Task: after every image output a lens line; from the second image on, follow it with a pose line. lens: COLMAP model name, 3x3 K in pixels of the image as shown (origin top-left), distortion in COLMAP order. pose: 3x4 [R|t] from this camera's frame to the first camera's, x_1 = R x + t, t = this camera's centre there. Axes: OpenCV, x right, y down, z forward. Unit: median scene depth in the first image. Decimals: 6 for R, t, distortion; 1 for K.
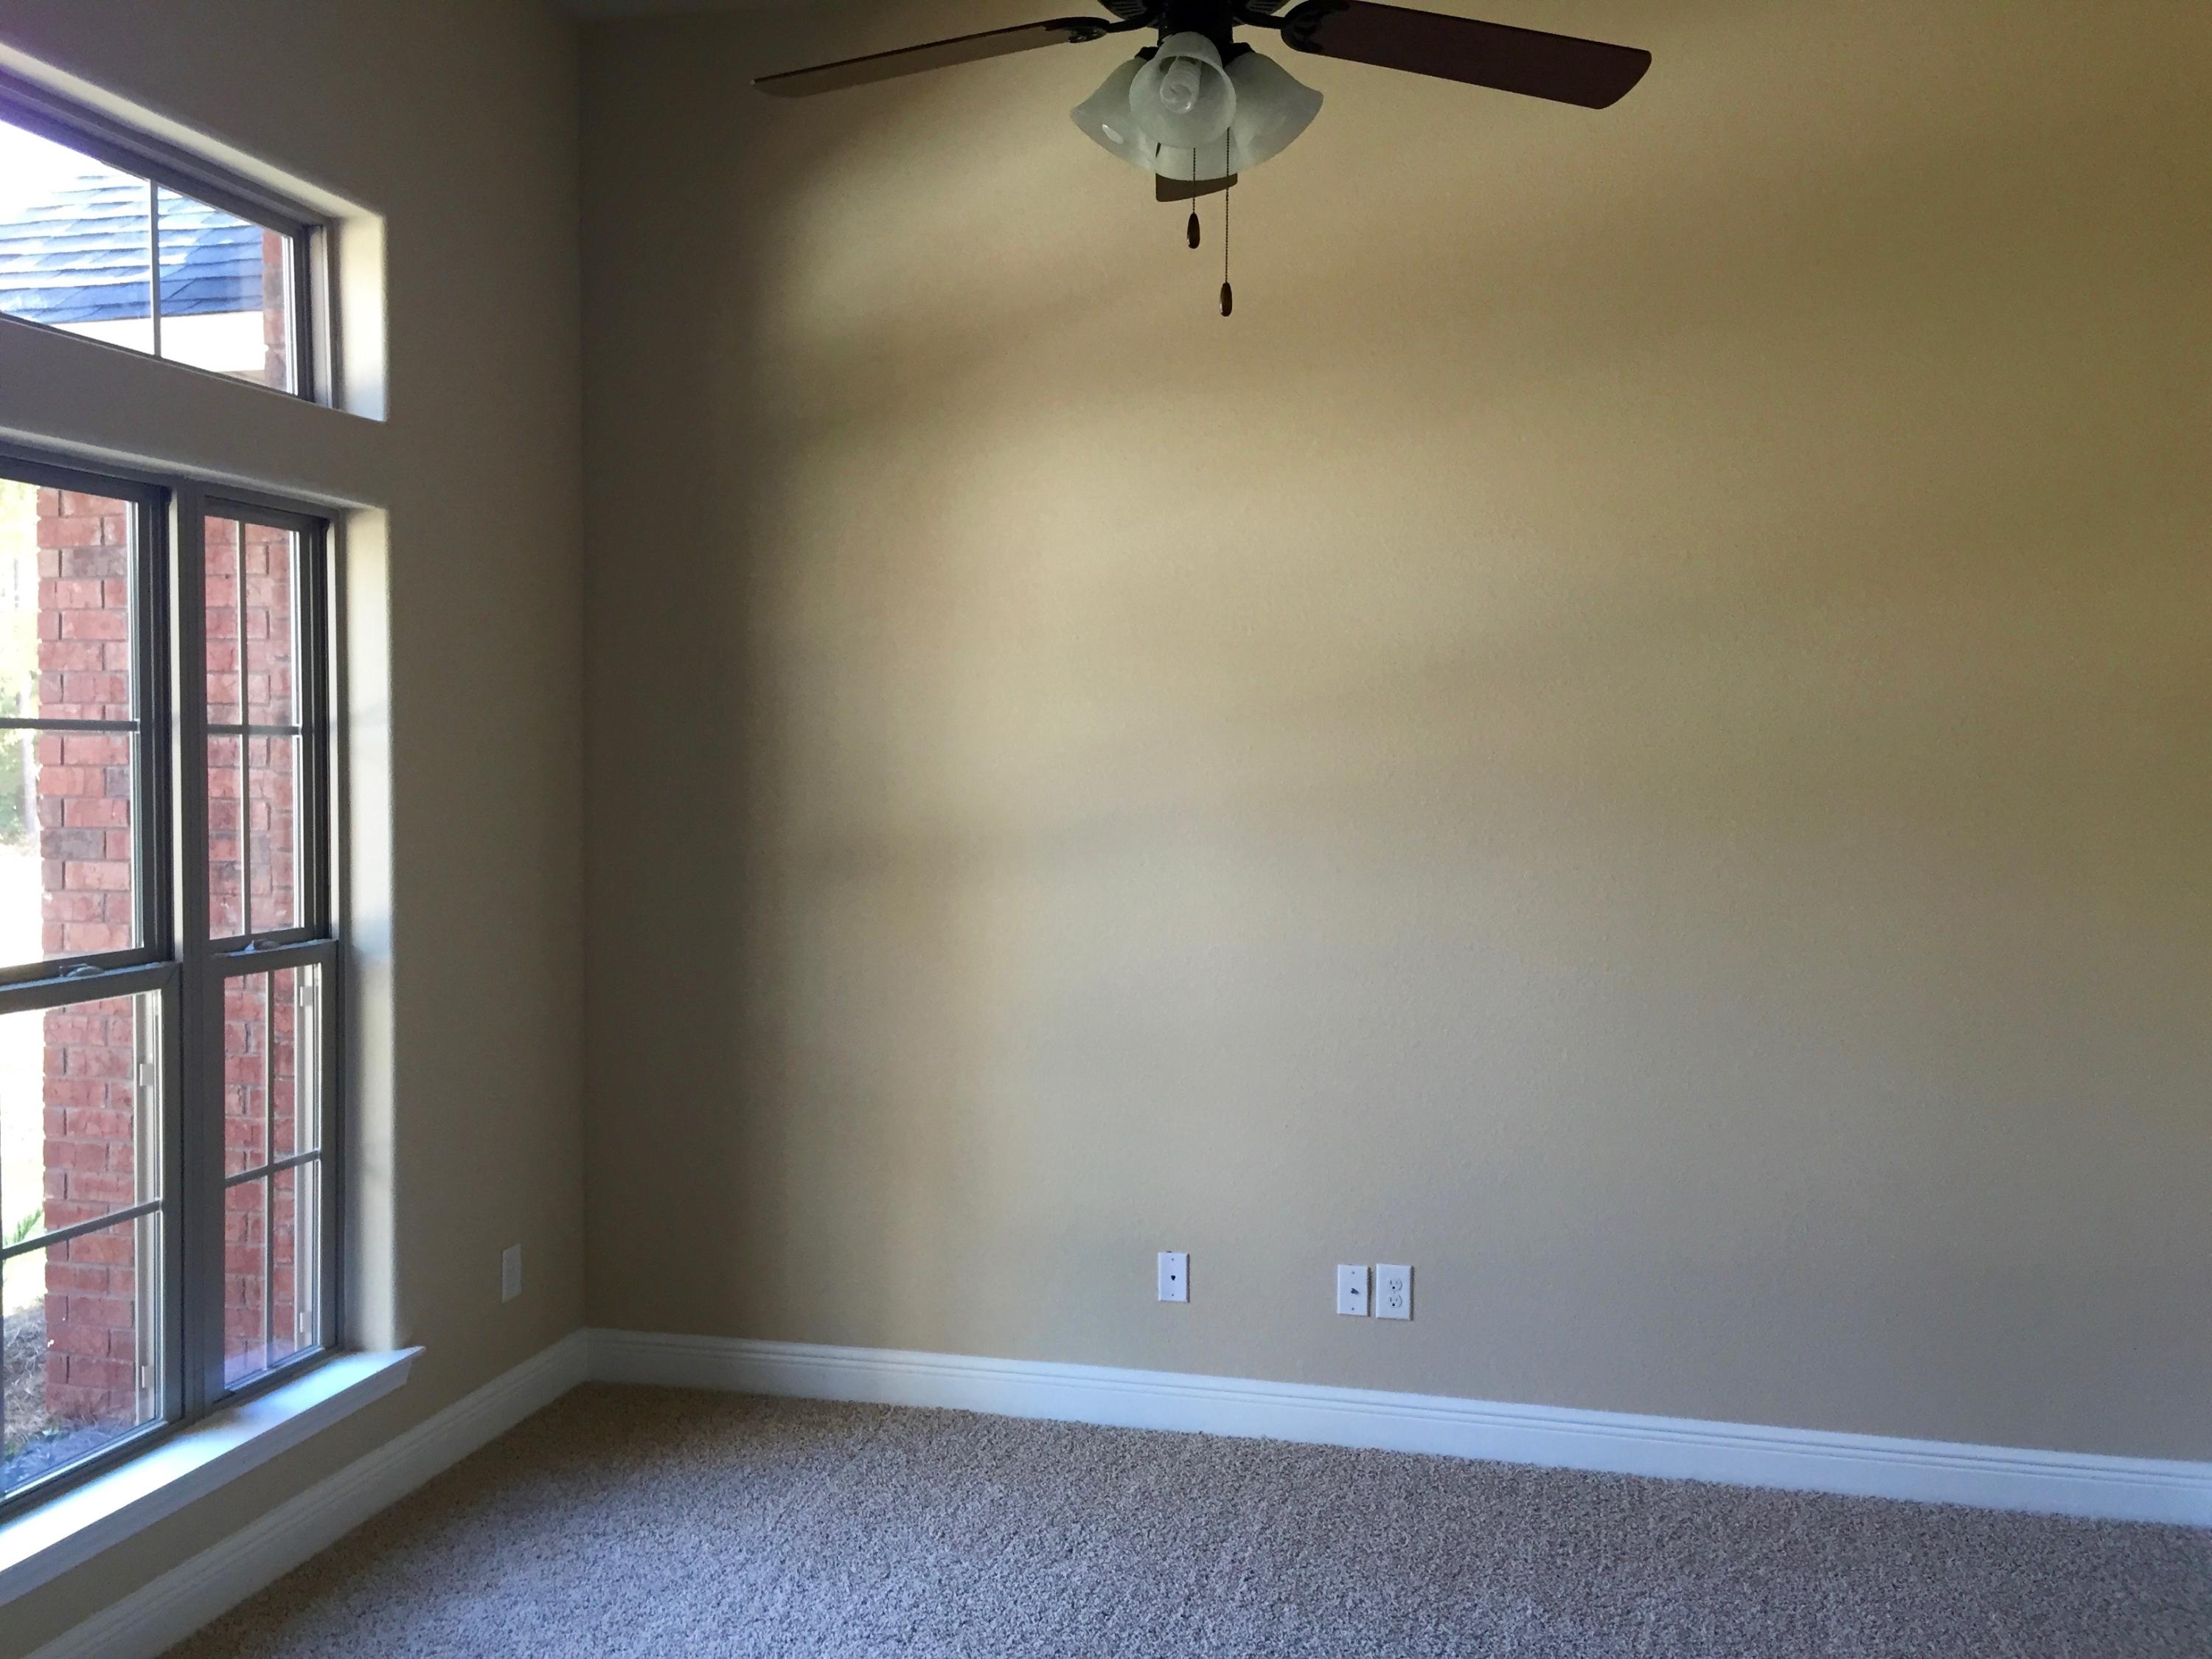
lens RADIAL K [[1900.4, 0, 1106.0], [0, 1900.4, 829.5], [0, 0, 1]] dist [0.114324, -0.168278]
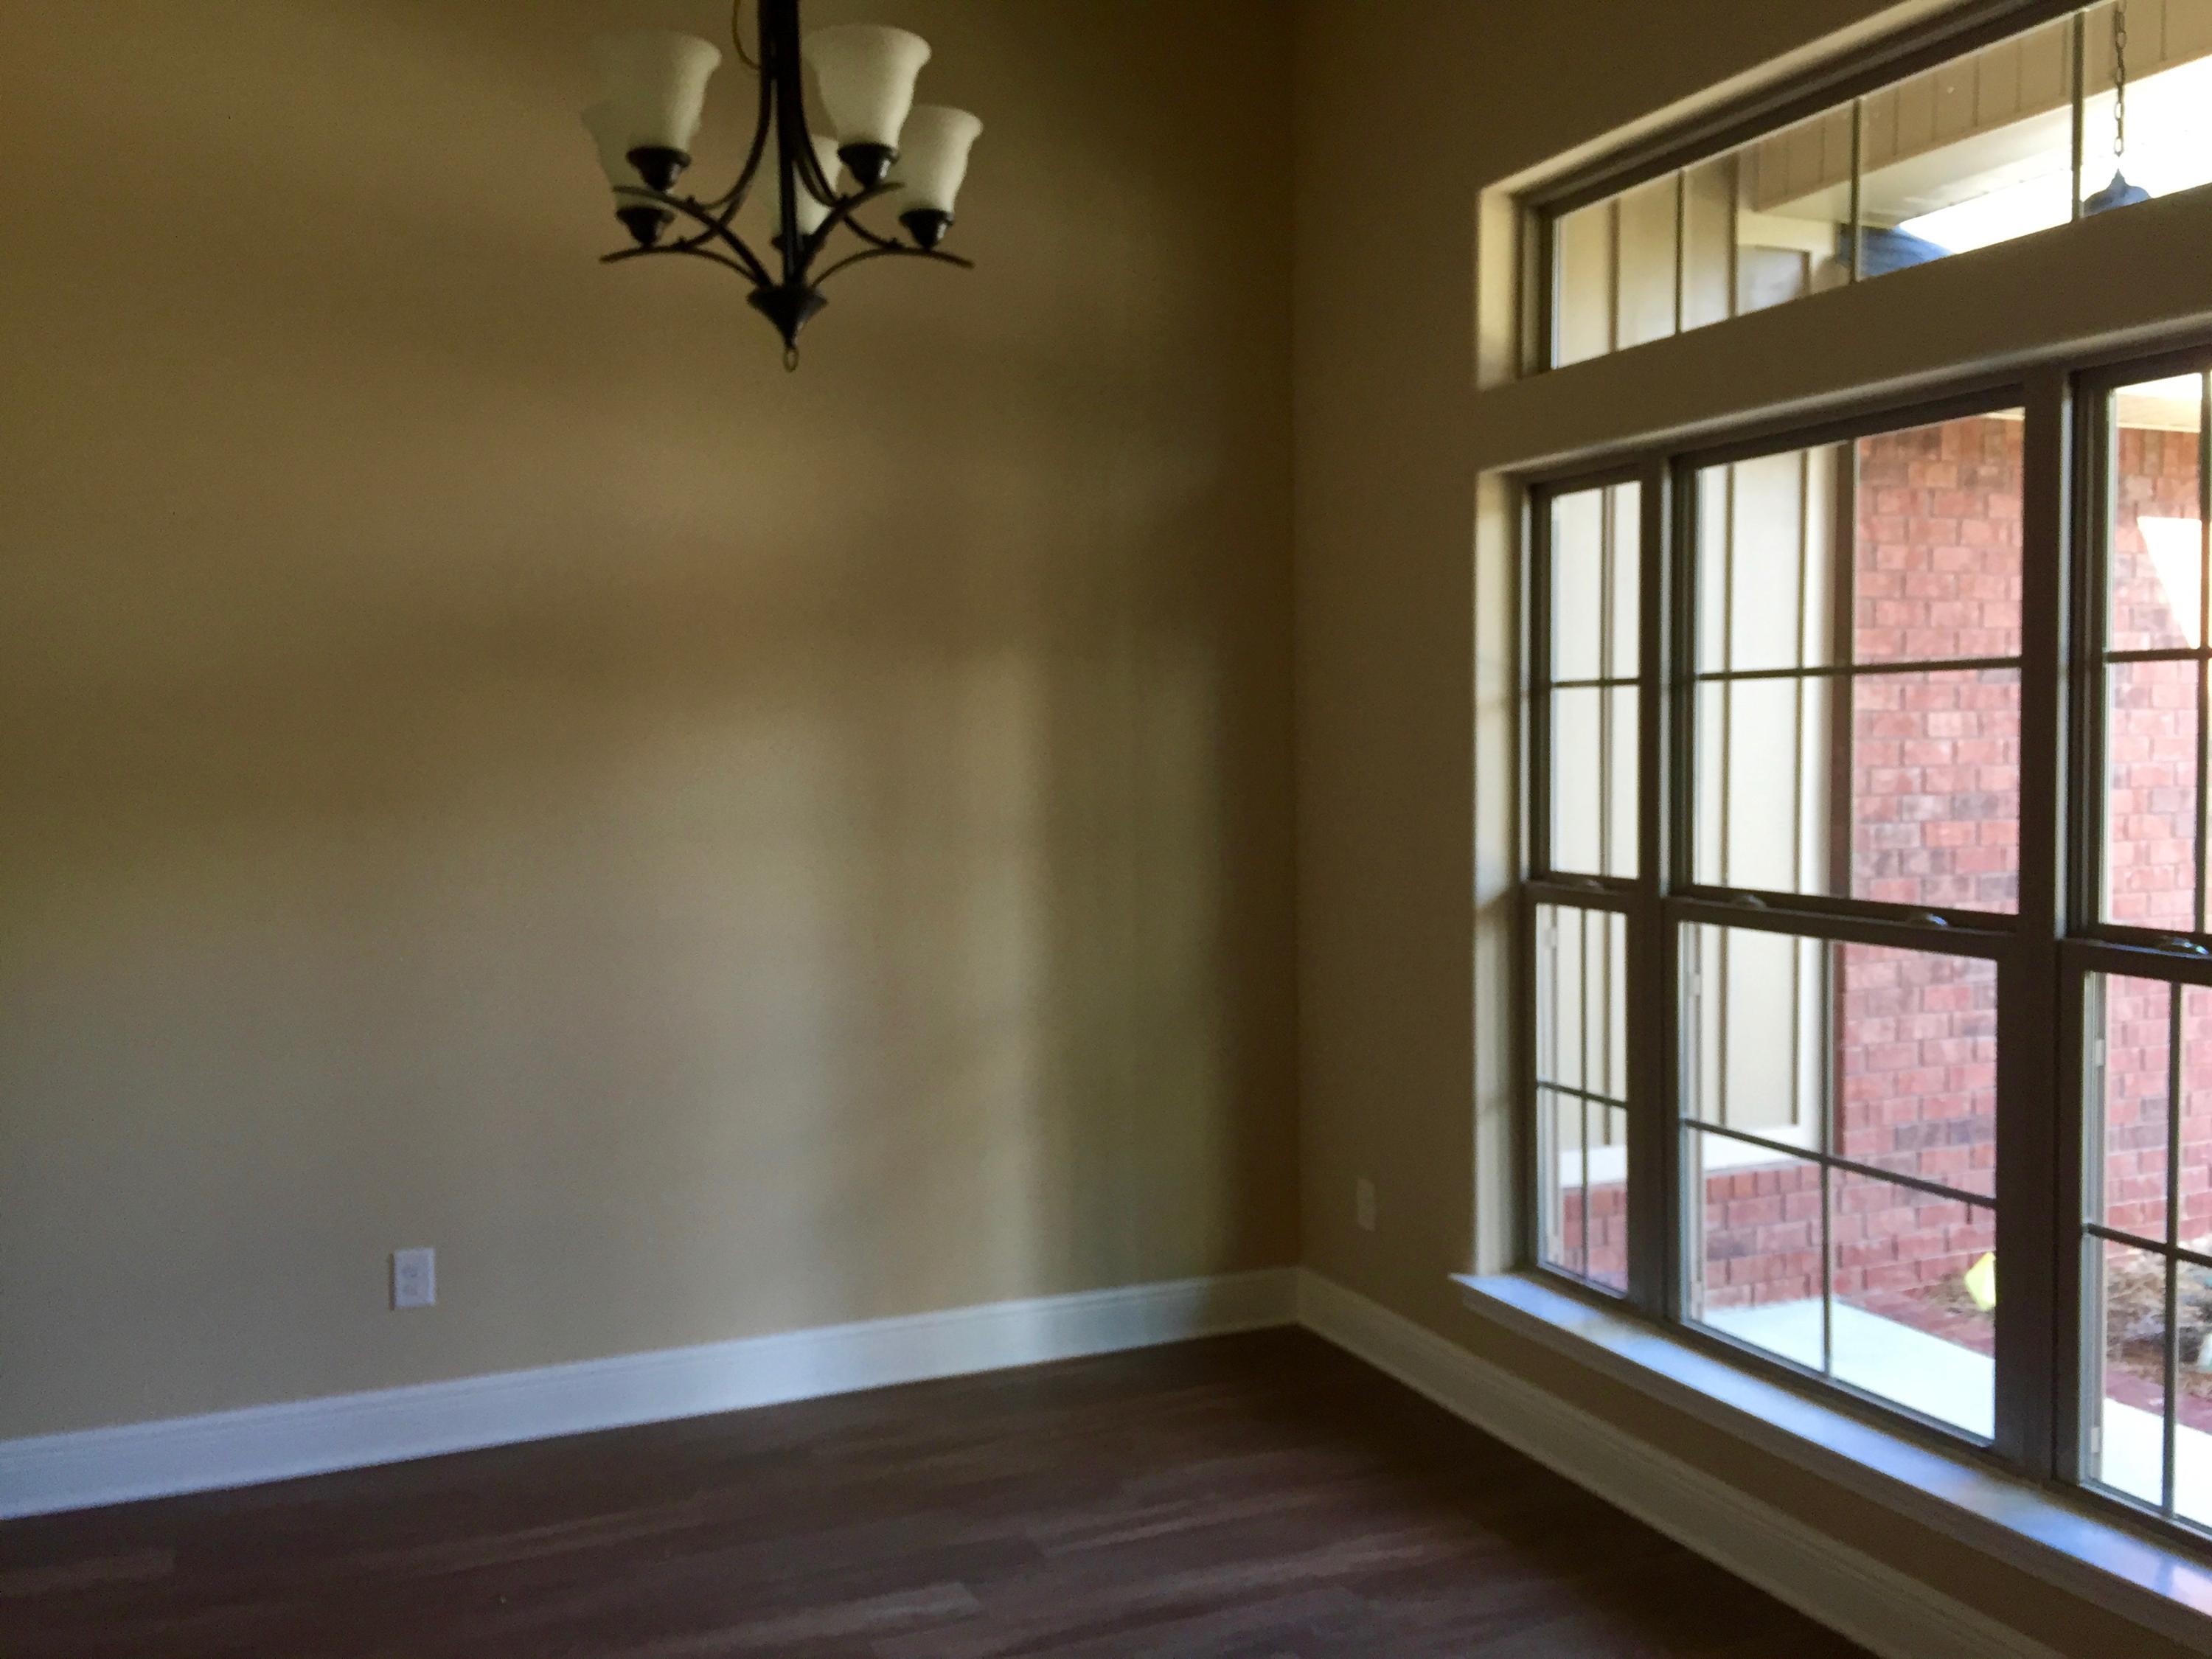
lens RADIAL K [[1900.4, 0, 1106.0], [0, 1900.4, 829.5], [0, 0, 1]] dist [0.114324, -0.168278]
pose [[-0.787666, 0.048754, -0.614170, 0.361131], [-0.001306, 0.996730, 0.080797, -0.048552], [0.616101, 0.064444, -0.785026, 1.416869]]
